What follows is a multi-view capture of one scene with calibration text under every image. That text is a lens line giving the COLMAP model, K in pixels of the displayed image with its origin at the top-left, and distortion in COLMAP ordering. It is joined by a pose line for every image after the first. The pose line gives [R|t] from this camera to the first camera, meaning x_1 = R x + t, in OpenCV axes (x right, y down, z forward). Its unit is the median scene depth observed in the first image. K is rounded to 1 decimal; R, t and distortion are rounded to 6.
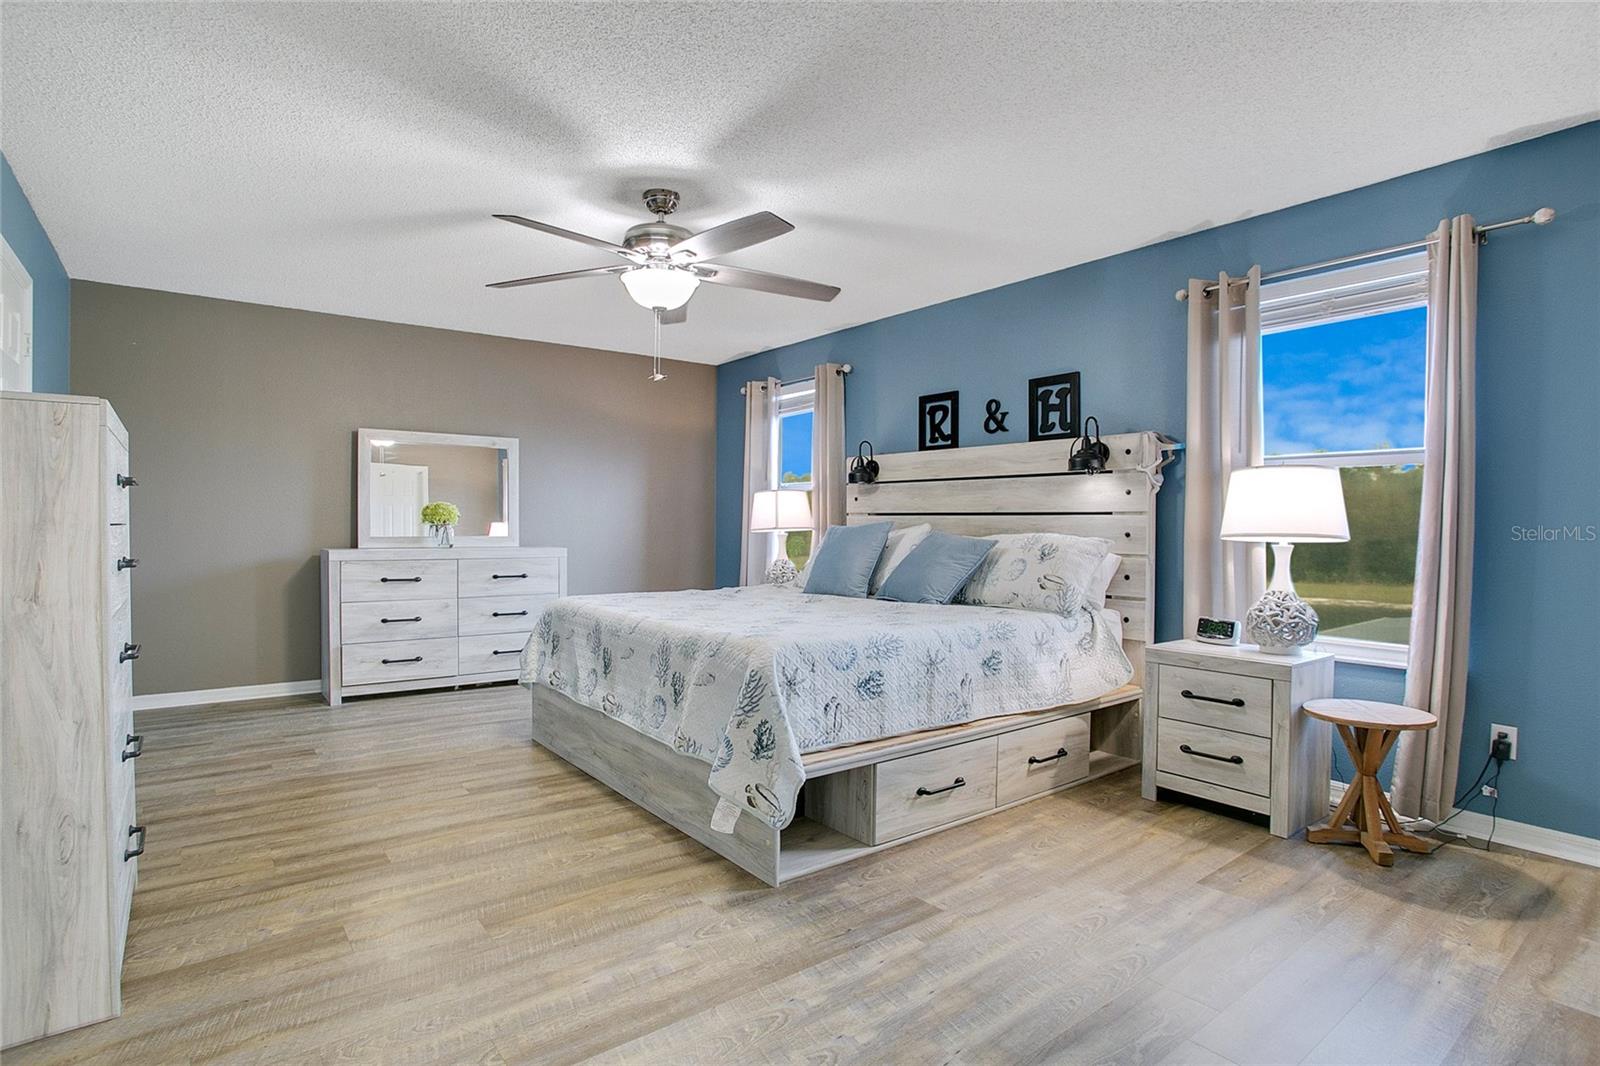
lens RADIAL K [[834.7, 0, 800.0], [0, 834.7, 533.0], [0, 0, 1]] dist [-0.079627, 0.000901]
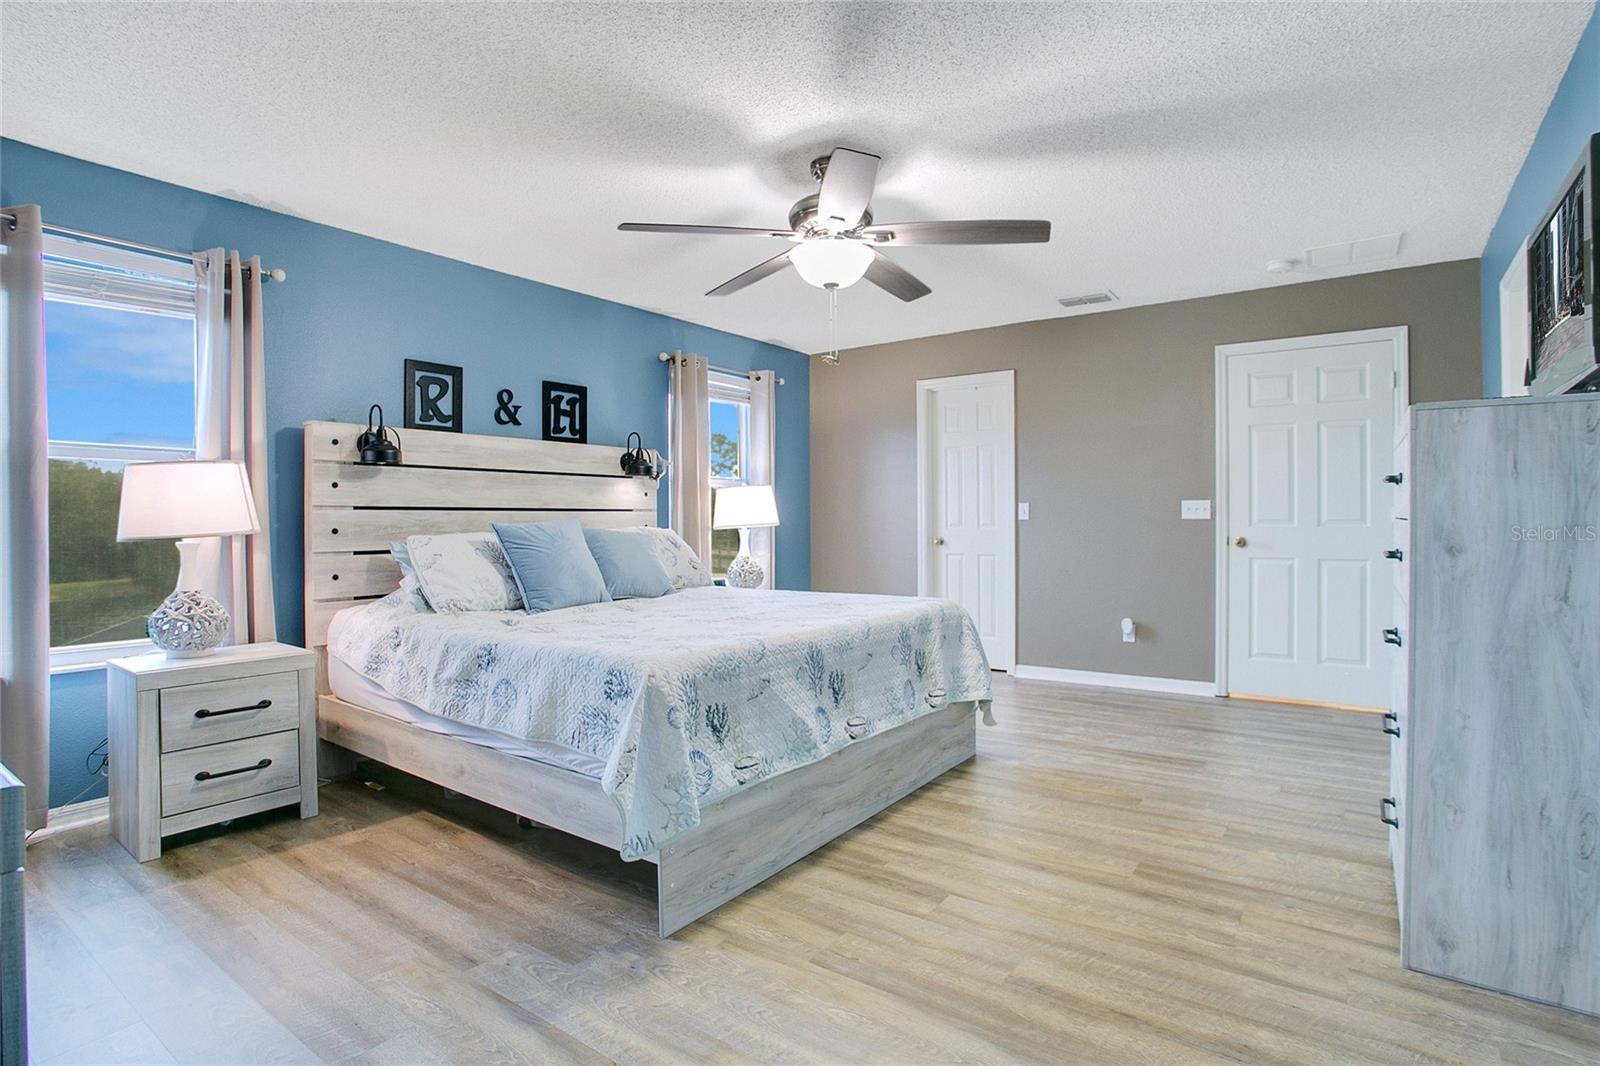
lens RADIAL K [[781.9, 0, 797.2], [0, 781.9, 518.3], [0, 0, 1]] dist [-0.087308, 0.000798]
pose [[-0.284492, -0.003118, 0.958673, -0.774492], [0.015555, 0.999848, 0.007868, -0.015276], [-0.958552, 0.017151, -0.284400, 1.009929]]
